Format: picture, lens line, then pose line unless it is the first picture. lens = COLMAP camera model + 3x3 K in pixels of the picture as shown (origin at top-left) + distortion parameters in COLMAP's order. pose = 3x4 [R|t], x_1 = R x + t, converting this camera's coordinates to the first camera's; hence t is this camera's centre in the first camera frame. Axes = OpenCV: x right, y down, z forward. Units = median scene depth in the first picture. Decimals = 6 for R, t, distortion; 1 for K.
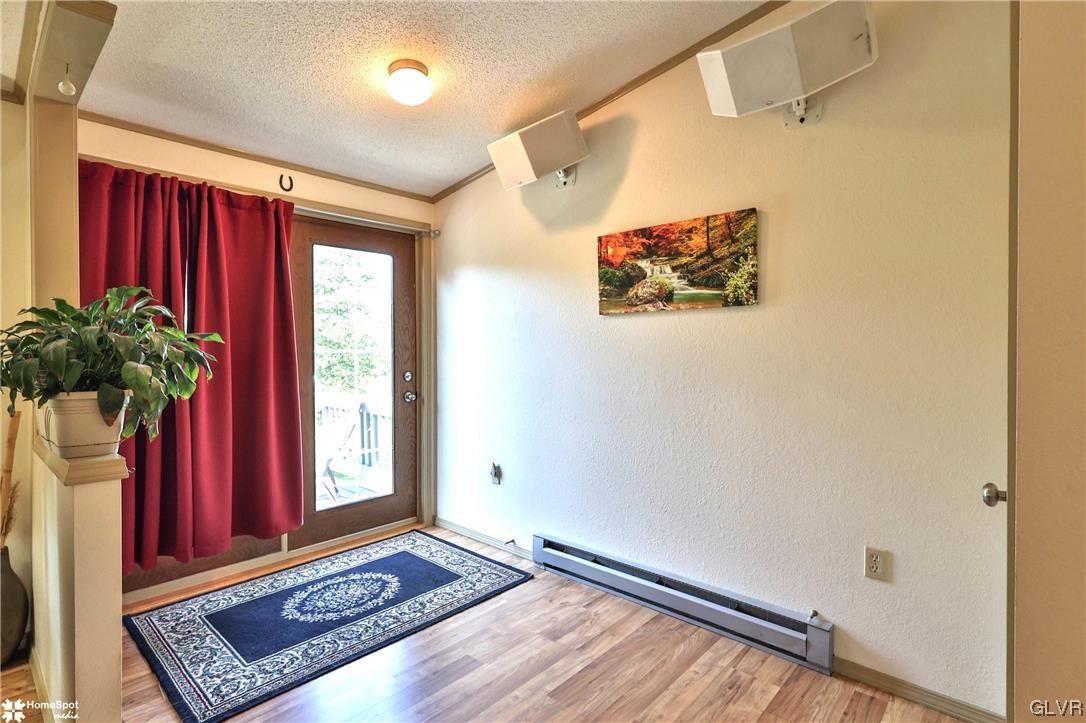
lens RADIAL K [[552.8, 0, 540.3], [0, 552.8, 356.2], [0, 0, 1]] dist [0.002013, 0.000511]
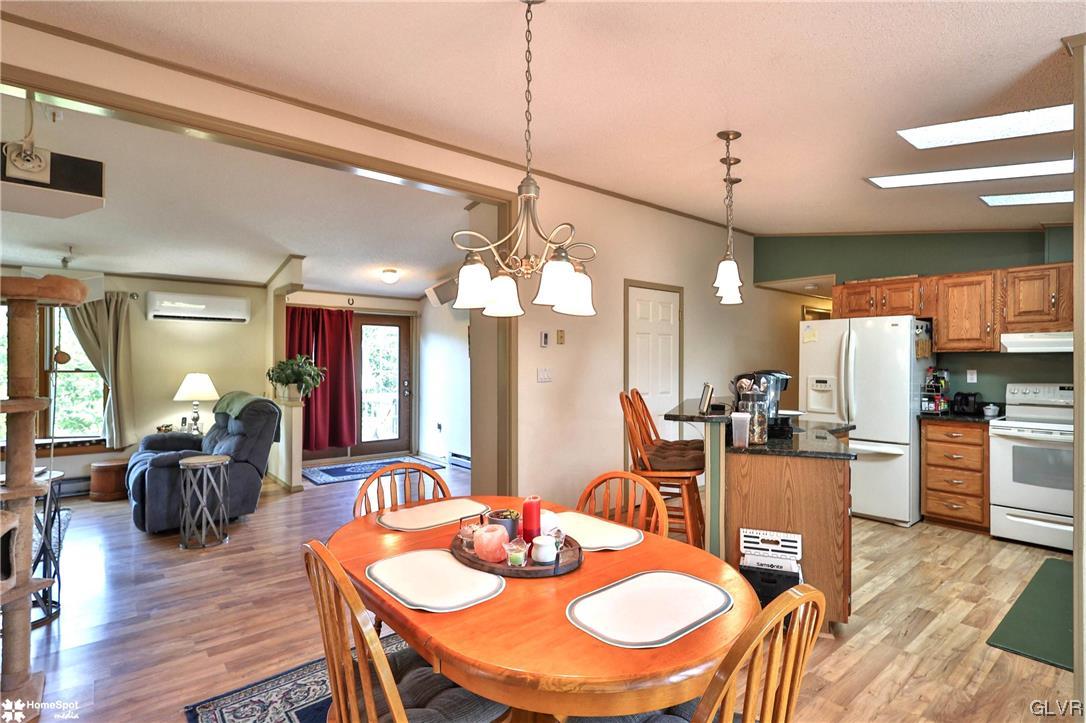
lens RADIAL K [[552.1, 0, 523.5], [0, 552.1, 361.4], [0, 0, 1]] dist [0.000902, 0.000216]
pose [[0.986656, 0.003076, -0.162789, 0.771892], [-0.005895, 0.999841, -0.016839, -0.020671], [0.162711, 0.017574, 0.986517, -1.422753]]
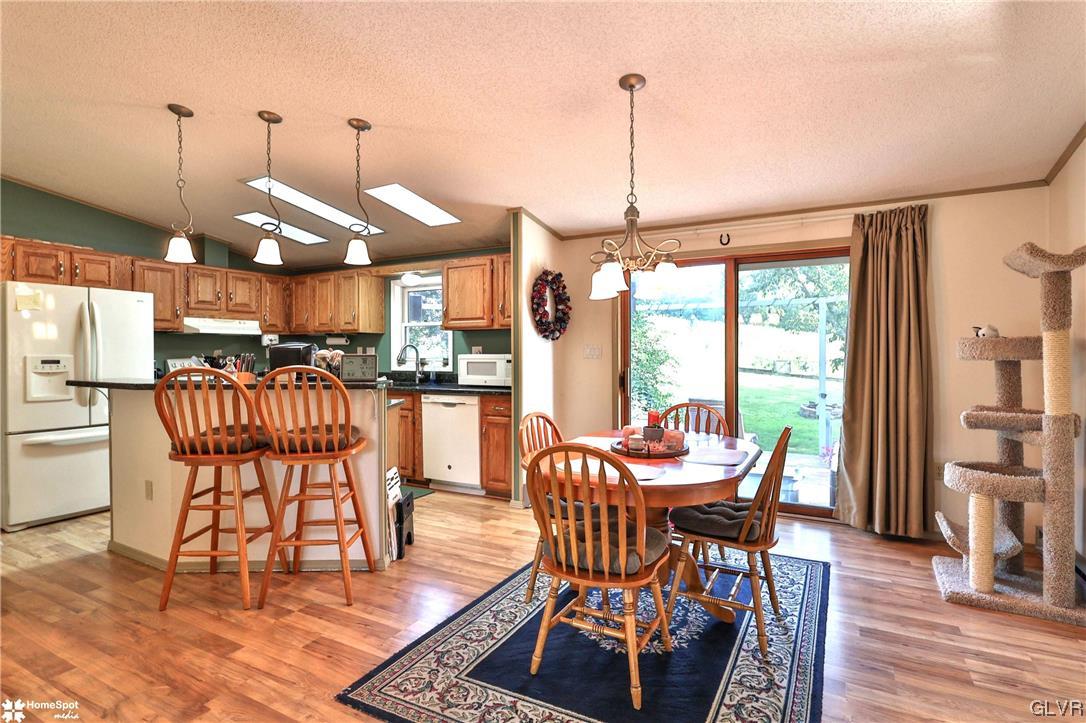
lens RADIAL K [[539.4, 0, 551.7], [0, 539.4, 359.2], [0, 0, 1]] dist [0.000347, -0.000520]
pose [[-0.233447, -0.006441, 0.972348, -0.239036], [0.020876, 0.999714, 0.011634, 0.013884], [-0.972145, 0.023015, -0.233246, -0.400992]]
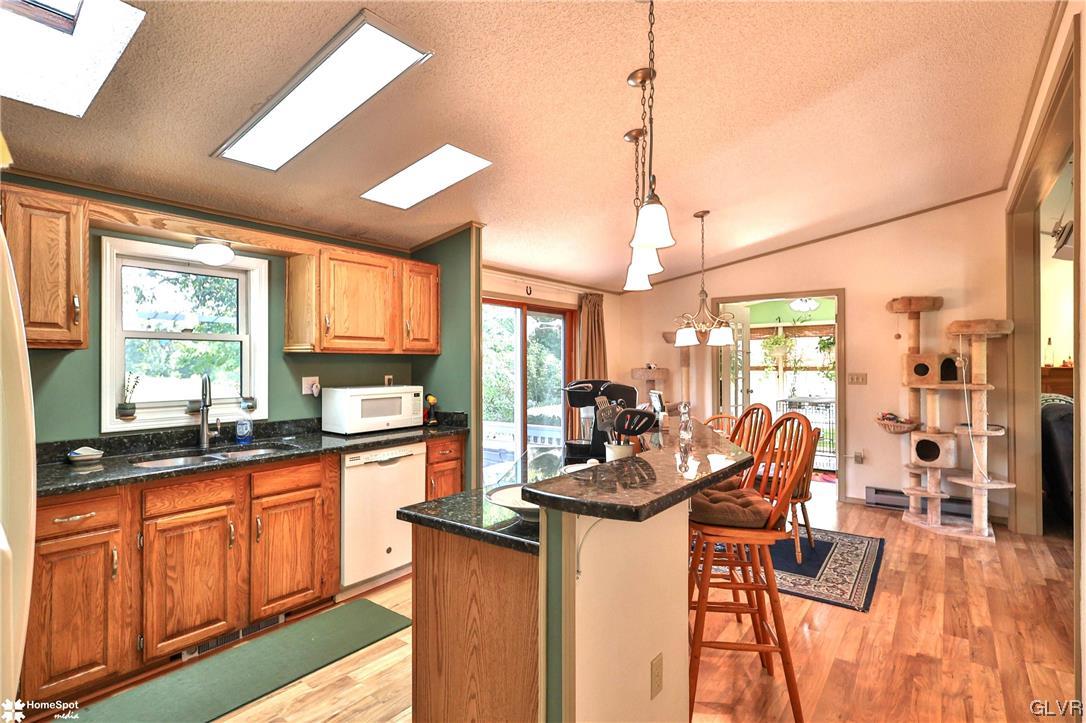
lens RADIAL K [[539.4, 0, 551.7], [0, 539.4, 359.2], [0, 0, 1]] dist [0.000347, -0.000520]
pose [[-0.996025, 0.006845, -0.088808, 1.283979], [0.005803, 0.999911, 0.011984, -0.070747], [0.088882, 0.011422, -0.995977, 0.779102]]
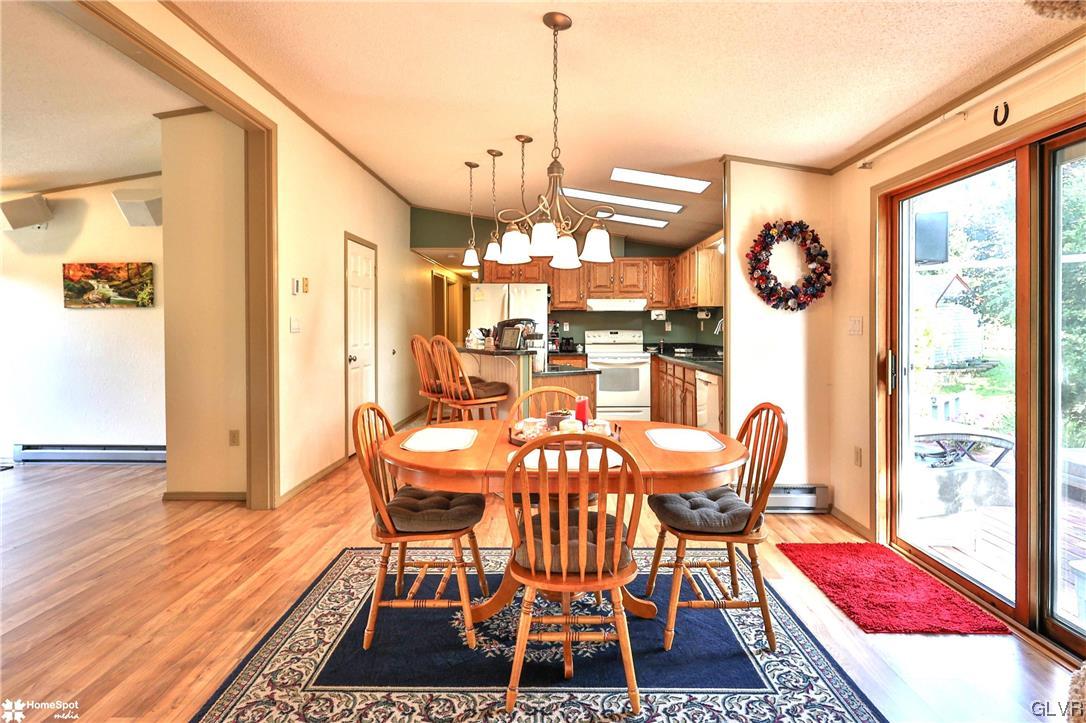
lens RADIAL K [[556.5, 0, 567.1], [0, 556.5, 331.4], [0, 0, 1]] dist [0.001119, 0.000132]
pose [[0.743143, -0.004127, 0.669120, 0.113838], [0.008239, 0.999962, -0.002983, 0.019130], [-0.669082, 0.007730, 0.743149, -1.438800]]
